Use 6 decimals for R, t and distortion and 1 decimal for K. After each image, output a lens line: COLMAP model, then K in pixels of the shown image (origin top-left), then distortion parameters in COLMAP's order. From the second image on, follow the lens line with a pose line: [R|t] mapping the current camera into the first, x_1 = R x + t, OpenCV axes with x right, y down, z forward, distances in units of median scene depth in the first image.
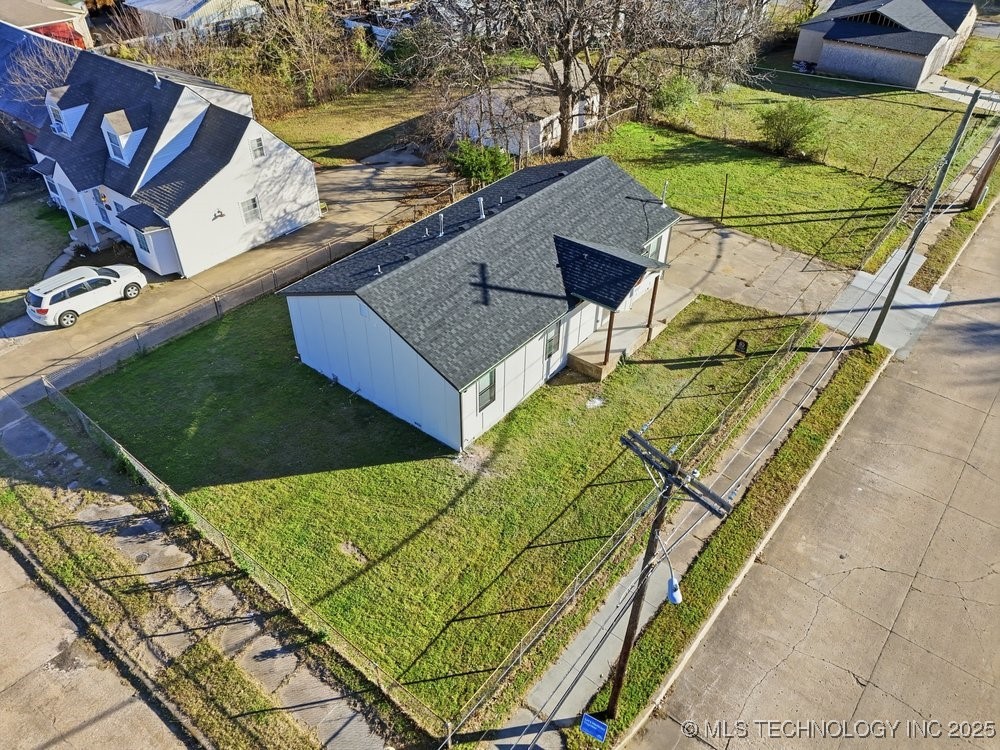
lens RADIAL K [[734.3, 0, 502.1], [0, 734.3, 370.8], [0, 0, 1]] dist [0.068672, -0.054977]
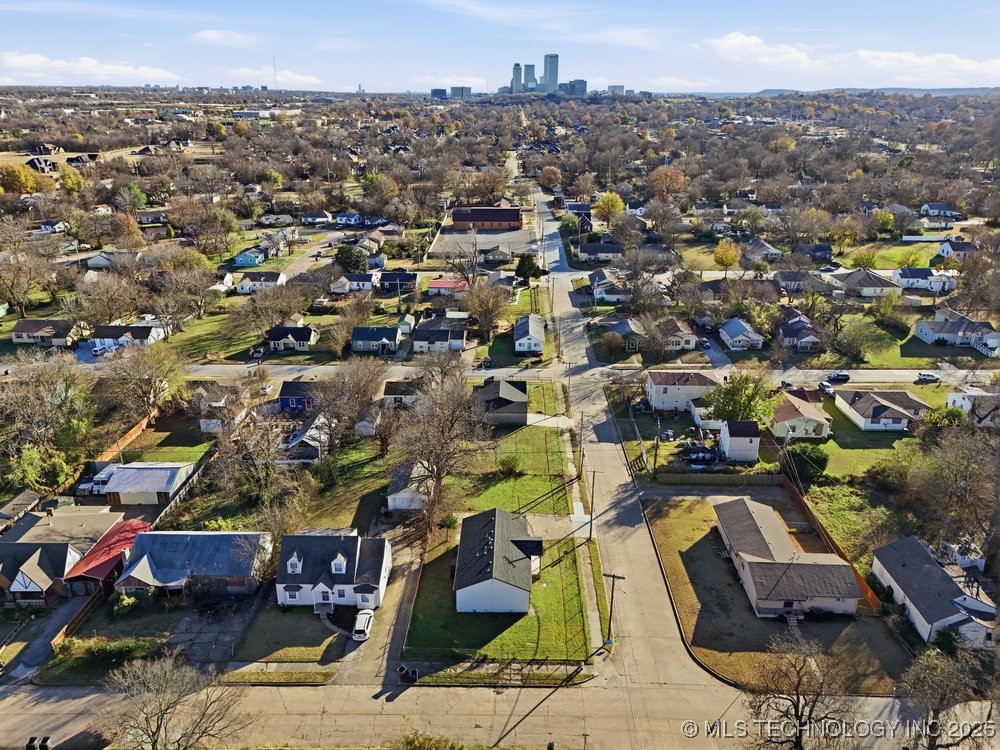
lens RADIAL K [[734.3, 0, 502.1], [0, 734.3, 370.8], [0, 0, 1]] dist [0.068672, -0.054977]
pose [[0.792375, -0.219004, 0.569367, -1.464197], [0.375790, 0.910456, -0.172778, -0.283920], [-0.480544, 0.350867, 0.803722, -1.646611]]
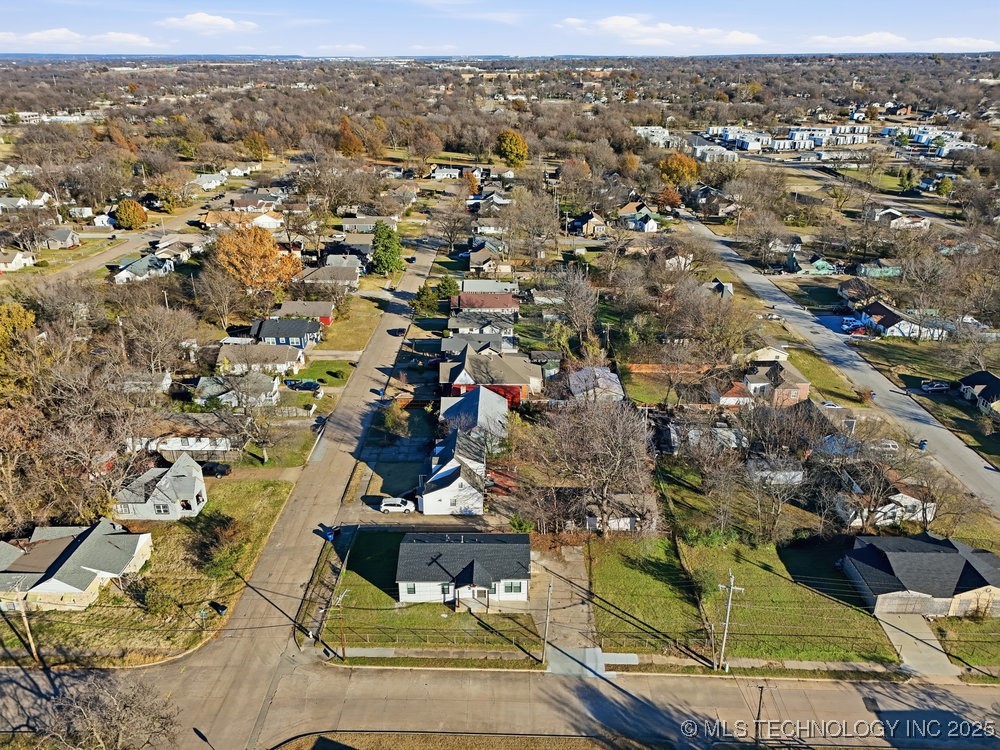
lens RADIAL K [[734.3, 0, 502.1], [0, 734.3, 370.8], [0, 0, 1]] dist [0.068672, -0.054977]
pose [[0.618288, 0.298457, -0.727078, 1.837590], [-0.477952, 0.877161, -0.046374, -0.681035], [0.623924, 0.376181, 0.684986, -1.091909]]
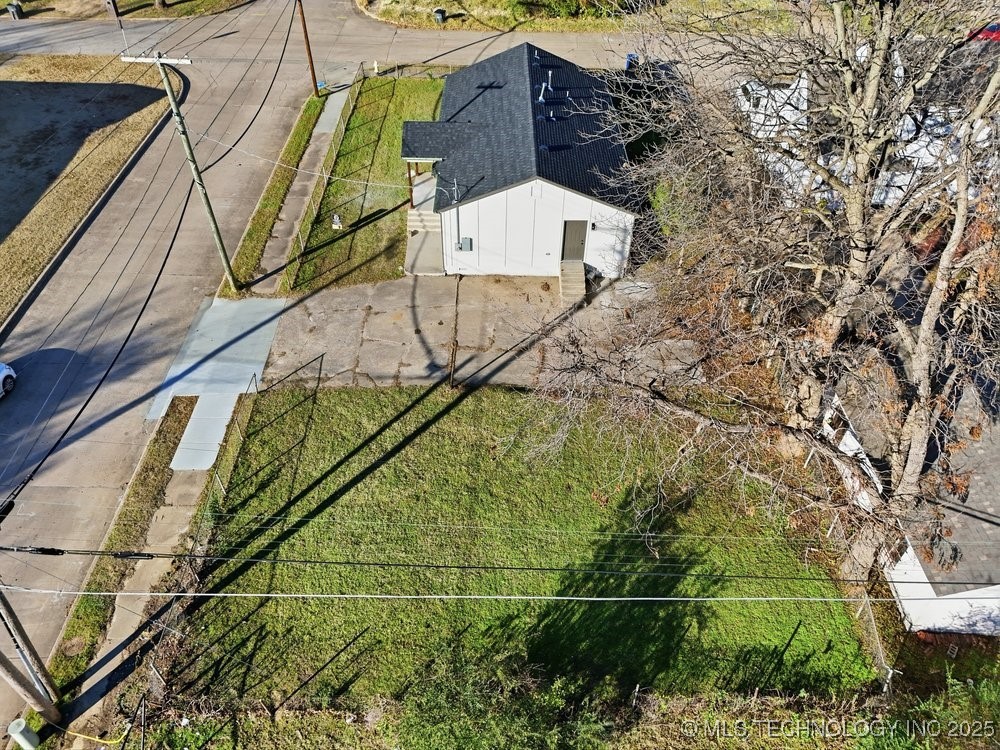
lens RADIAL K [[734.3, 0, 502.1], [0, 734.3, 370.8], [0, 0, 1]] dist [0.068672, -0.054977]
pose [[-0.778724, 0.407867, -0.476690, 0.718480], [-0.400794, 0.261128, 0.878167, -1.032523], [0.482653, 0.874904, -0.039876, 1.270973]]
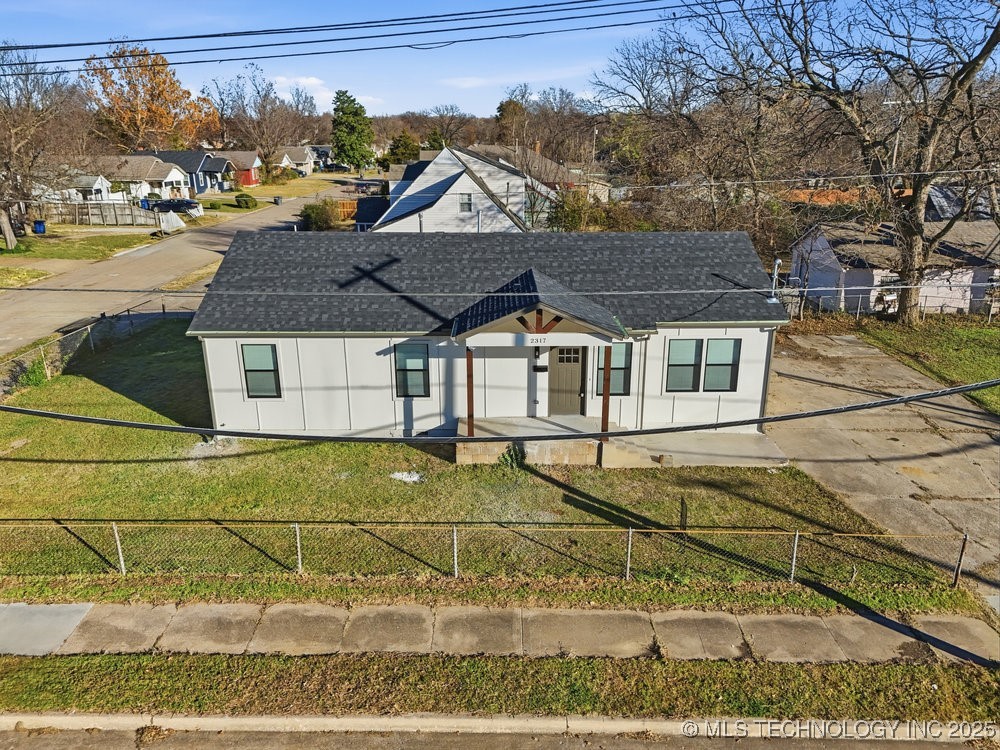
lens RADIAL K [[734.3, 0, 502.1], [0, 734.3, 370.8], [0, 0, 1]] dist [0.068672, -0.054977]
pose [[0.625981, 0.233503, -0.744060, 0.544879], [-0.473589, 0.871856, -0.124825, 0.003444], [0.619566, 0.430516, 0.656349, 0.503459]]
